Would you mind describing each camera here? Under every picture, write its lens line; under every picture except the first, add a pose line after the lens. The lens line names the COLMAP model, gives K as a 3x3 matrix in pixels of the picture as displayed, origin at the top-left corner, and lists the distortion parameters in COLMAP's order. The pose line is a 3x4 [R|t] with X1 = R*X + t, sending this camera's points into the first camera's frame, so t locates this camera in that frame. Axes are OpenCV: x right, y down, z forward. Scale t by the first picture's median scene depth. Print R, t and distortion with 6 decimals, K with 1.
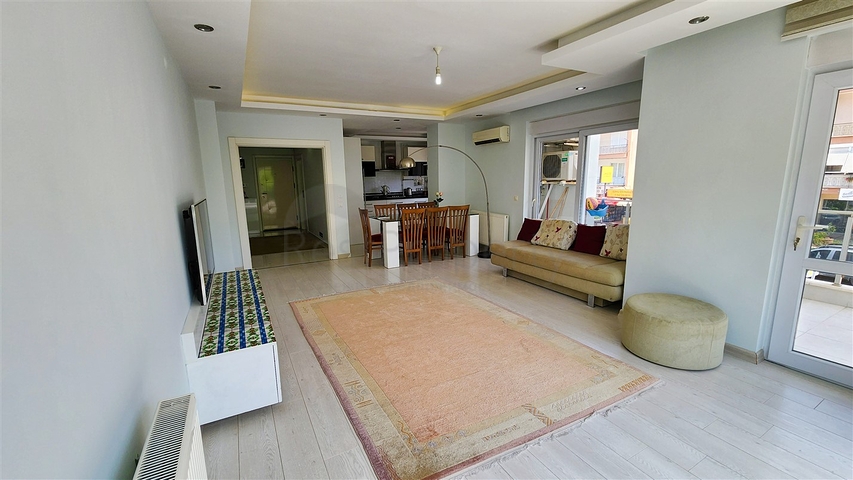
lens RADIAL K [[350.4, 0, 425.5], [0, 350.4, 242.6], [0, 0, 1]] dist [-0.000152, 0.000117]
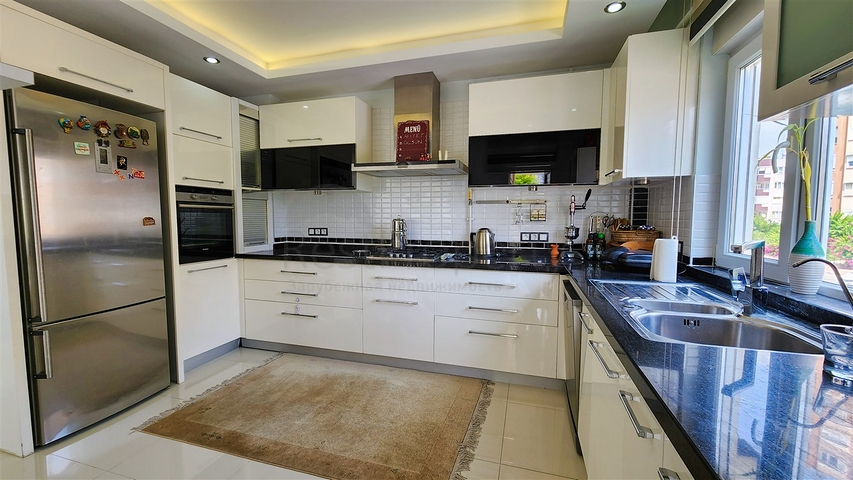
lens RADIAL K [[350.4, 0, 425.5], [0, 350.4, 242.6], [0, 0, 1]] dist [-0.000152, 0.000117]
pose [[0.702574, 0.077333, -0.707396, 0.128530], [-0.146904, 0.988426, -0.037847, -0.129074], [0.696282, 0.130510, 0.705804, 0.775427]]
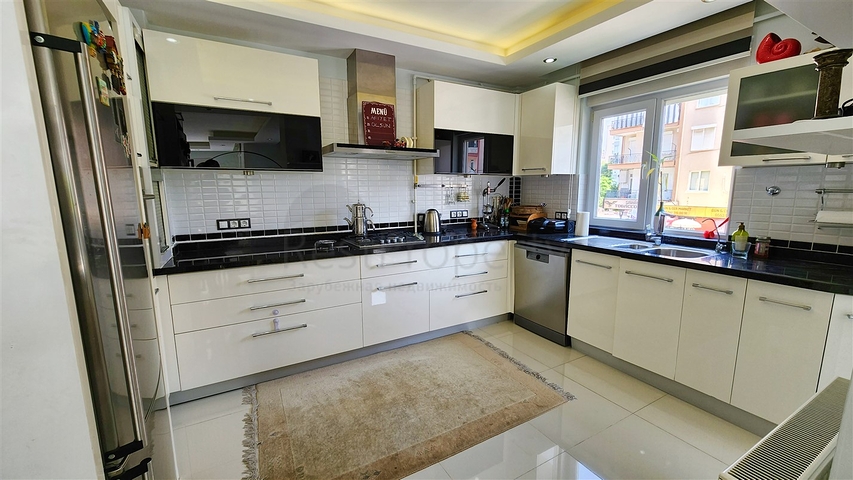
lens RADIAL K [[350.4, 0, 425.5], [0, 350.4, 242.6], [0, 0, 1]] dist [-0.000152, 0.000117]
pose [[0.999391, 0.014362, 0.031793, -0.064893], [-0.013578, 0.999602, -0.024735, -0.118427], [-0.032136, 0.024289, 0.999188, 0.676779]]
